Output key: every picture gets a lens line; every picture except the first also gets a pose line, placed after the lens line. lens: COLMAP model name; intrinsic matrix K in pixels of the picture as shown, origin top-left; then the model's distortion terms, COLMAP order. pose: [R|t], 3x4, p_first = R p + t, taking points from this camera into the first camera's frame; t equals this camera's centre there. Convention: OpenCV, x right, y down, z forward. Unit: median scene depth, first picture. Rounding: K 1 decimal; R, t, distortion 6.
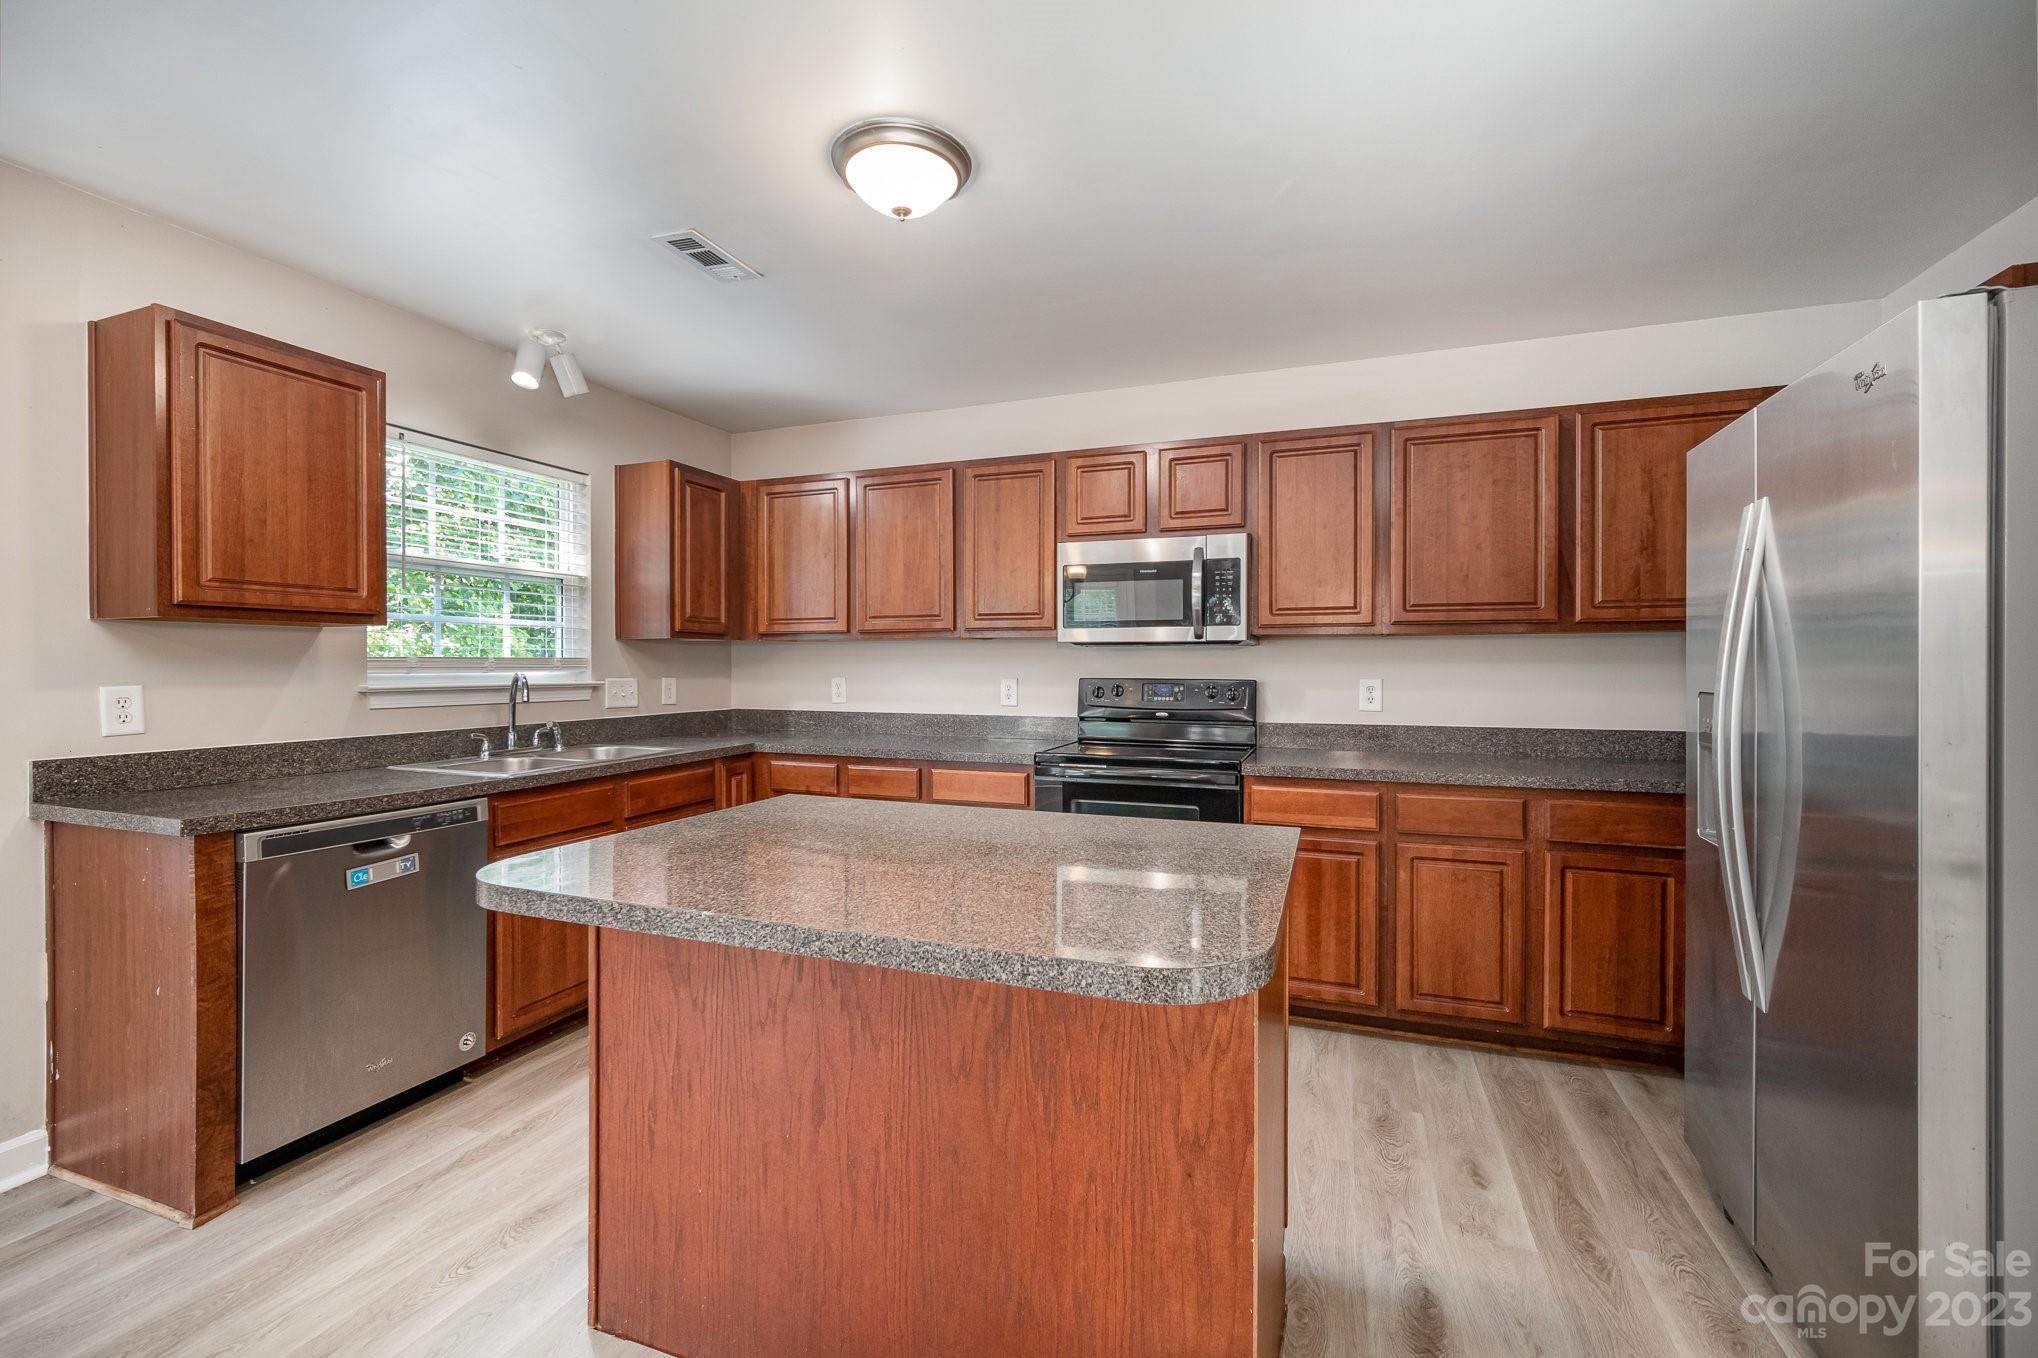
lens RADIAL K [[845.1, 0, 1032.3], [0, 845.1, 674.0], [0, 0, 1]] dist [-0.007091, 0.001742]
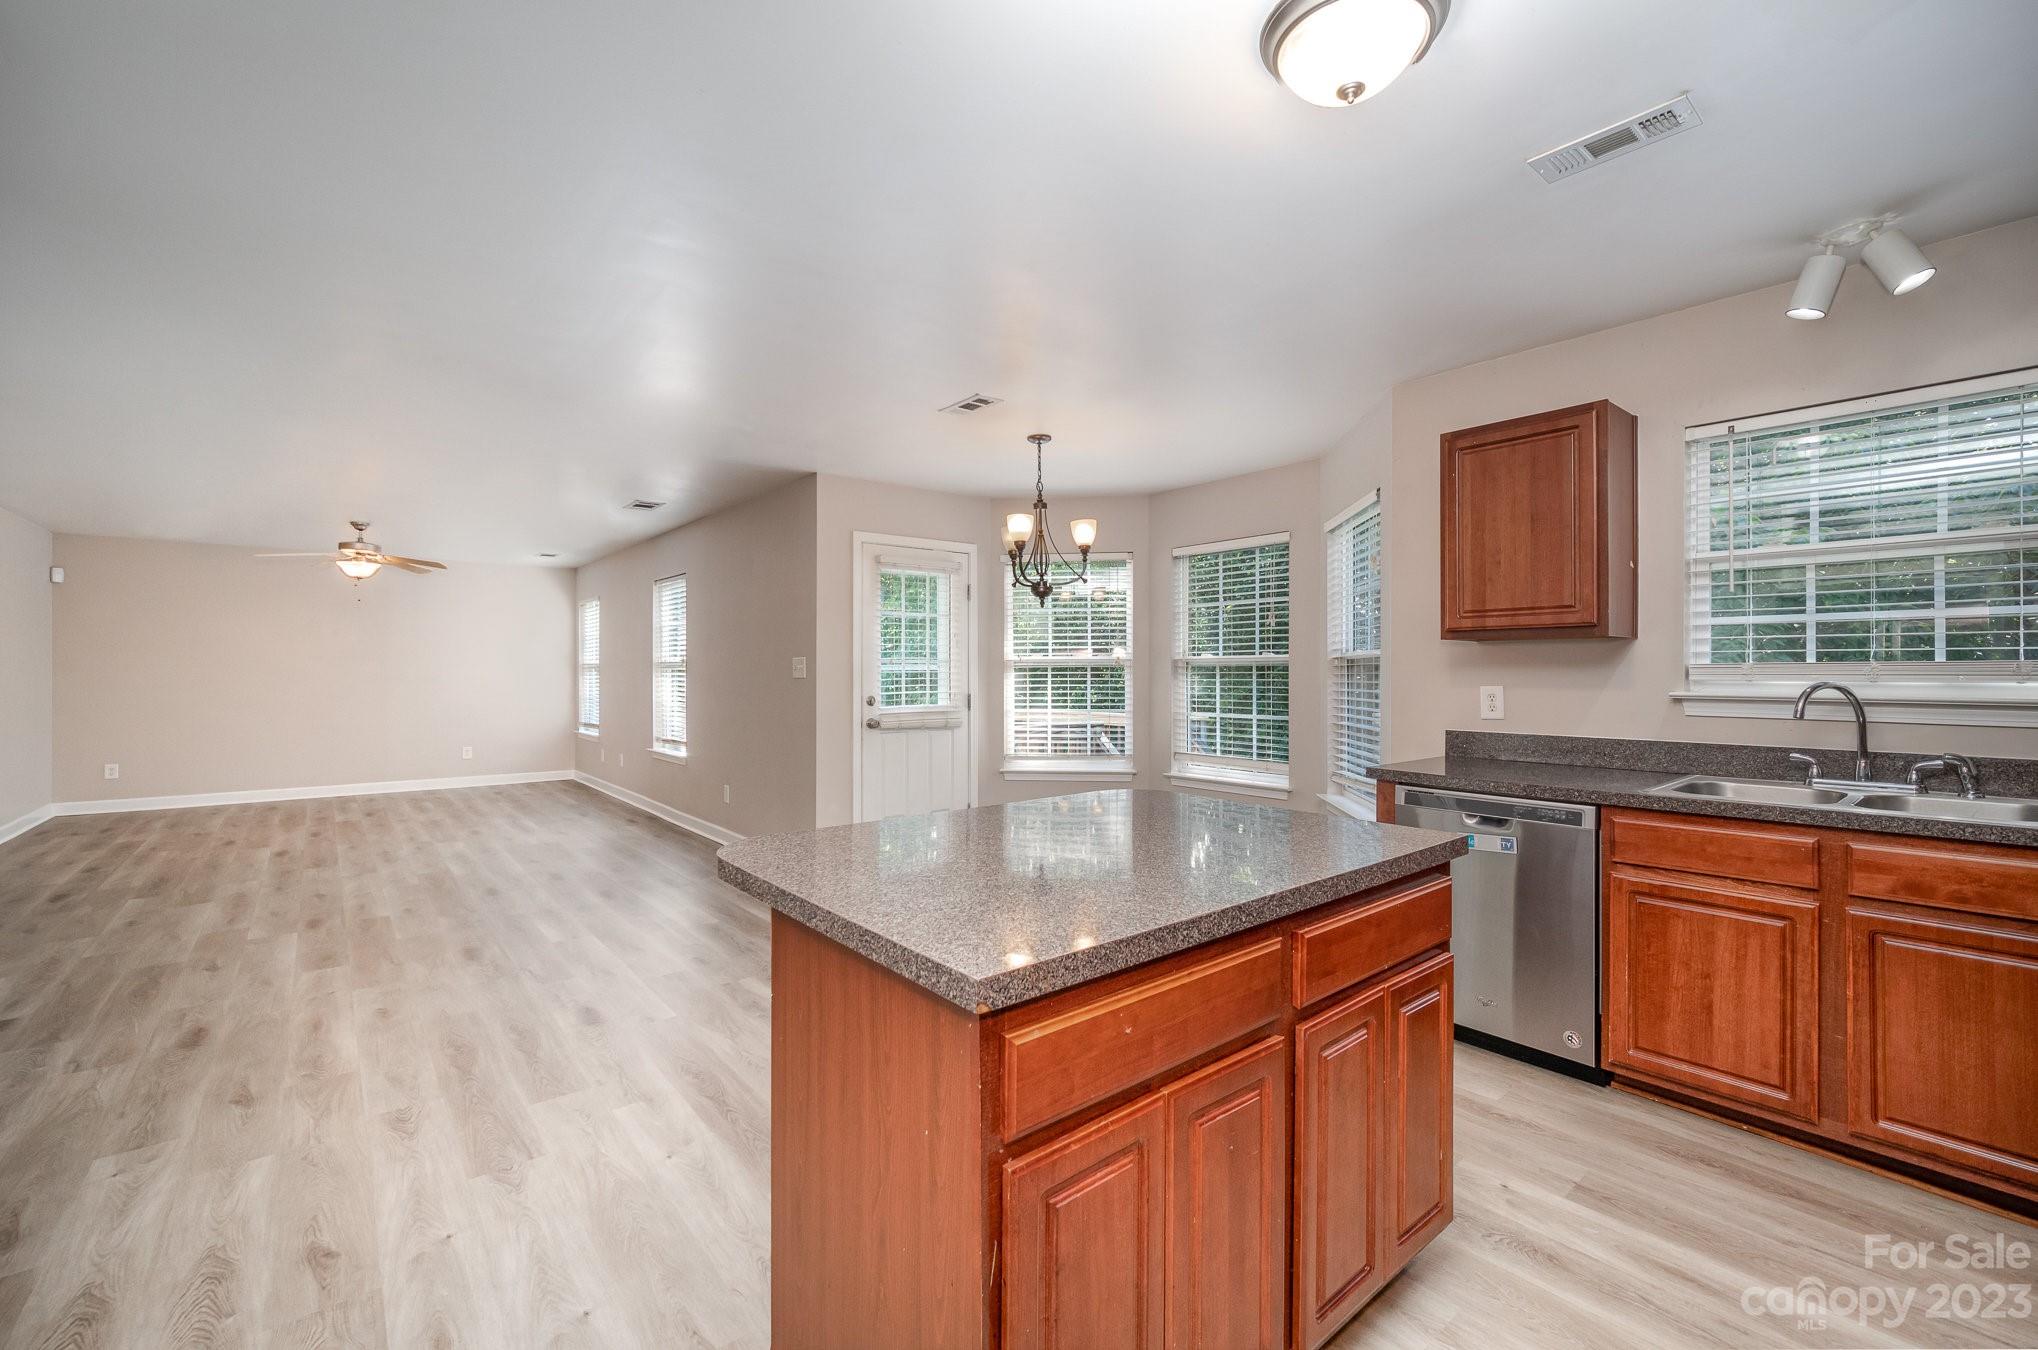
lens RADIAL K [[845.1, 0, 1024.8], [0, 845.1, 673.3], [0, 0, 1]] dist [-0.007091, 0.001742]
pose [[-0.511269, 0.001458, -0.859419, 0.425171], [-0.009230, 0.999932, 0.007187, -0.008048], [0.859371, 0.011606, -0.511221, 0.735247]]
